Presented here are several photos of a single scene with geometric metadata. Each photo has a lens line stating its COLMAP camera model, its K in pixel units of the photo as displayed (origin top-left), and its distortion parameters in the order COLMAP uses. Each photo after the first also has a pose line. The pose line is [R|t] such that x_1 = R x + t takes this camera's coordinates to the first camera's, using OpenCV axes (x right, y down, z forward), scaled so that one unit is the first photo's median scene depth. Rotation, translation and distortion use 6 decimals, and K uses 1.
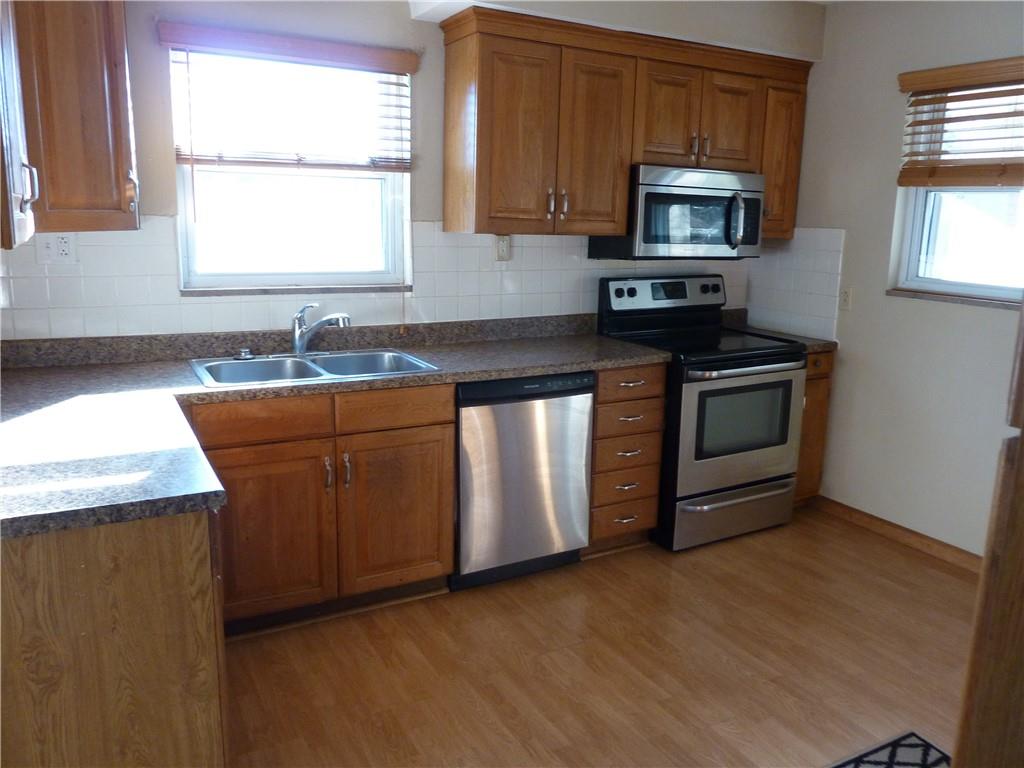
lens RADIAL K [[767.9, 0, 512.0], [0, 767.9, 384.0], [0, 0, 1]] dist [-0.026729, -0.011976]
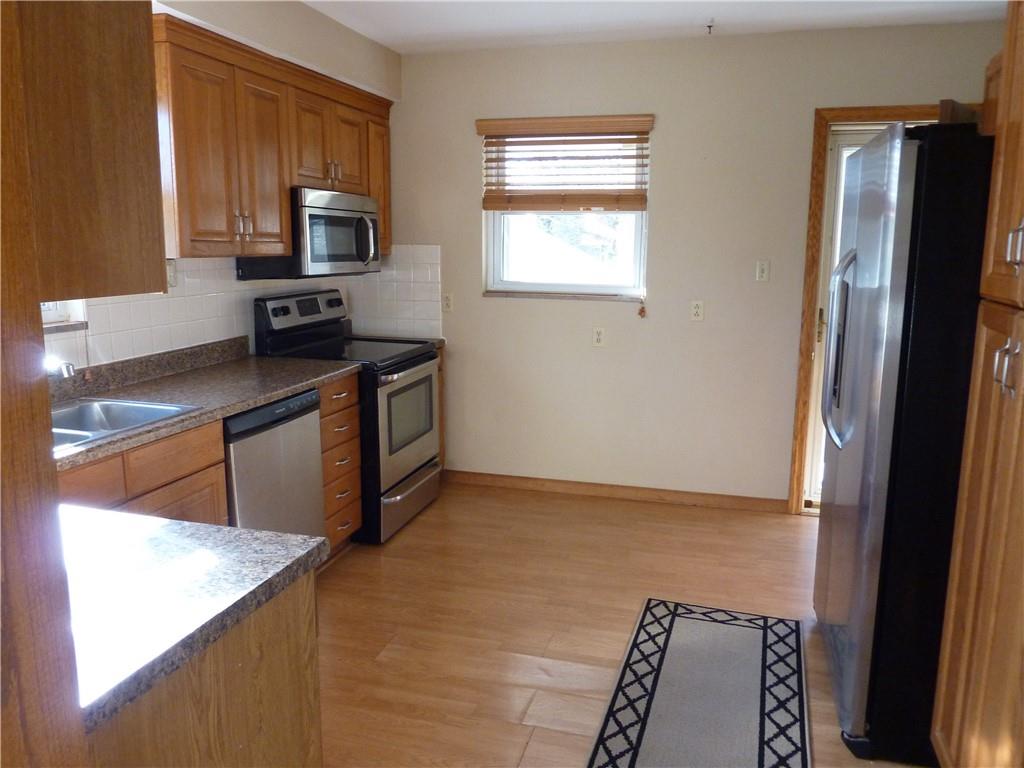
lens RADIAL K [[769.4, 0, 512.0], [0, 769.4, 384.0], [0, 0, 1]] dist [0.003208, -0.118976]
pose [[0.709504, -0.141575, 0.690334, -0.378503], [0.155051, 0.986968, 0.043053, -0.023179], [-0.687433, 0.076491, 0.722209, 0.069810]]
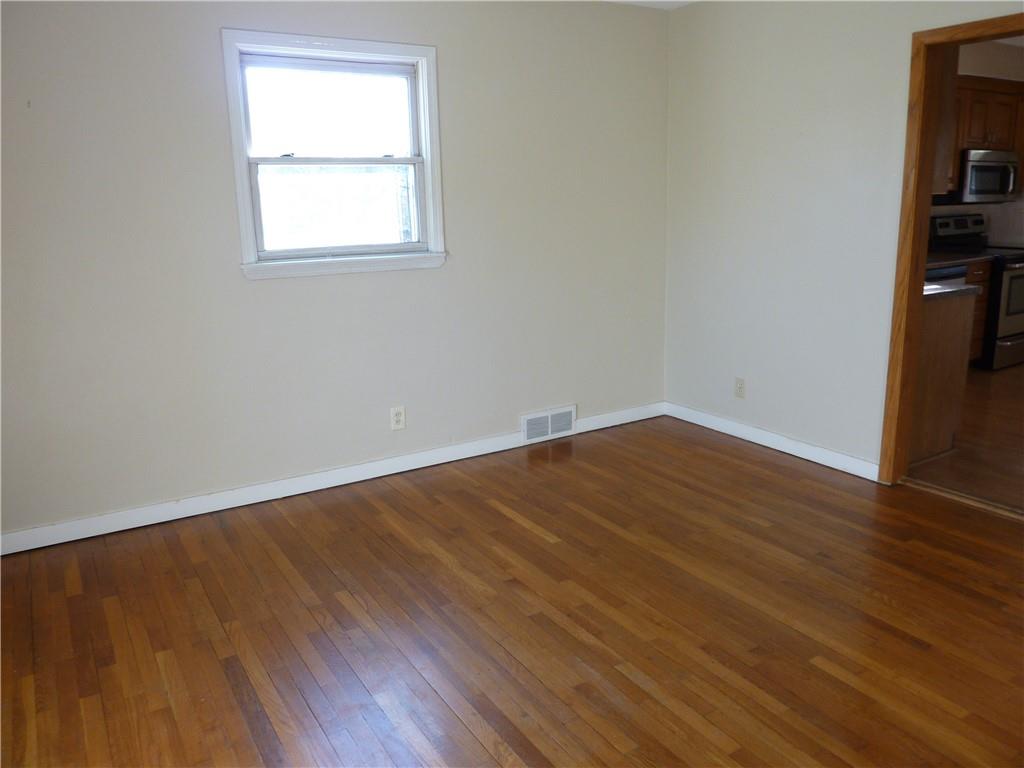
lens RADIAL K [[767.9, 0, 512.0], [0, 767.9, 384.0], [0, 0, 1]] dist [-0.026729, -0.011976]
pose [[0.997919, -0.057436, 0.029298, -0.940943], [0.056891, 0.998197, 0.019118, 0.155085], [-0.030343, -0.017411, 0.999388, -0.699623]]
